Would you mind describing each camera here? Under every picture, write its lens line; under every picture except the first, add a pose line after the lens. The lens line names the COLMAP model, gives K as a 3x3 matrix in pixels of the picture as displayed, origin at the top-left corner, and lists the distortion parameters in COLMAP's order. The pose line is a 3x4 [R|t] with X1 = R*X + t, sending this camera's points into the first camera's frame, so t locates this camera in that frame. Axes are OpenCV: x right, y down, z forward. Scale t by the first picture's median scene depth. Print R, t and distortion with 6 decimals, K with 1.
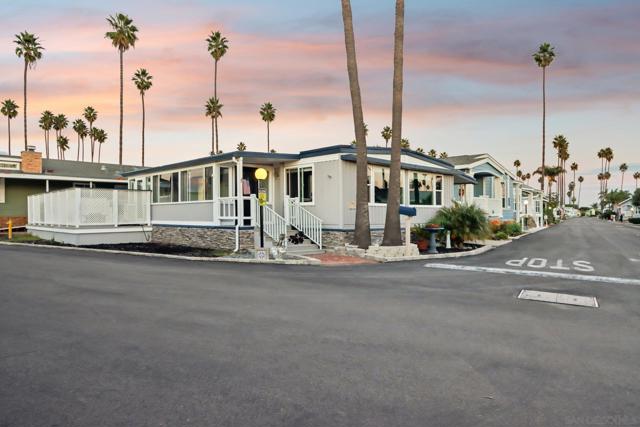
lens RADIAL K [[425.2, 0, 320.0], [0, 425.2, 213.5], [0, 0, 1]] dist [-0.004892, 0.002632]
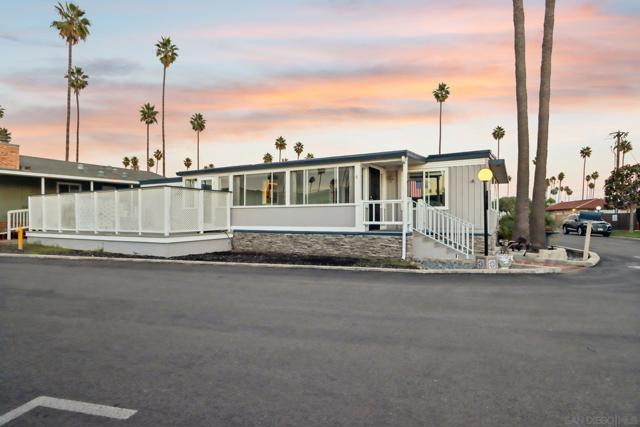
lens RADIAL K [[363.2, 0, 320.0], [0, 363.2, 213.5], [0, 0, 1]] dist [-0.005093, 0.001504]
pose [[0.959362, 0.002787, 0.282165, -0.377101], [0.000080, 0.999949, -0.010148, -0.001417], [-0.282179, 0.009758, 0.959312, 0.193859]]
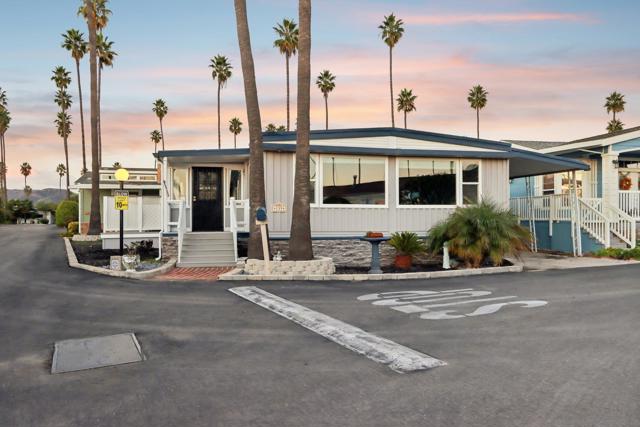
lens RADIAL K [[477.9, 0, 320.0], [0, 477.9, 213.5], [0, 0, 1]] dist [0.005764, 0.001828]
pose [[0.856575, -0.012721, -0.515865, 0.403671], [0.006230, 0.999878, -0.014312, 0.003733], [0.515985, 0.009046, 0.856550, 0.188091]]
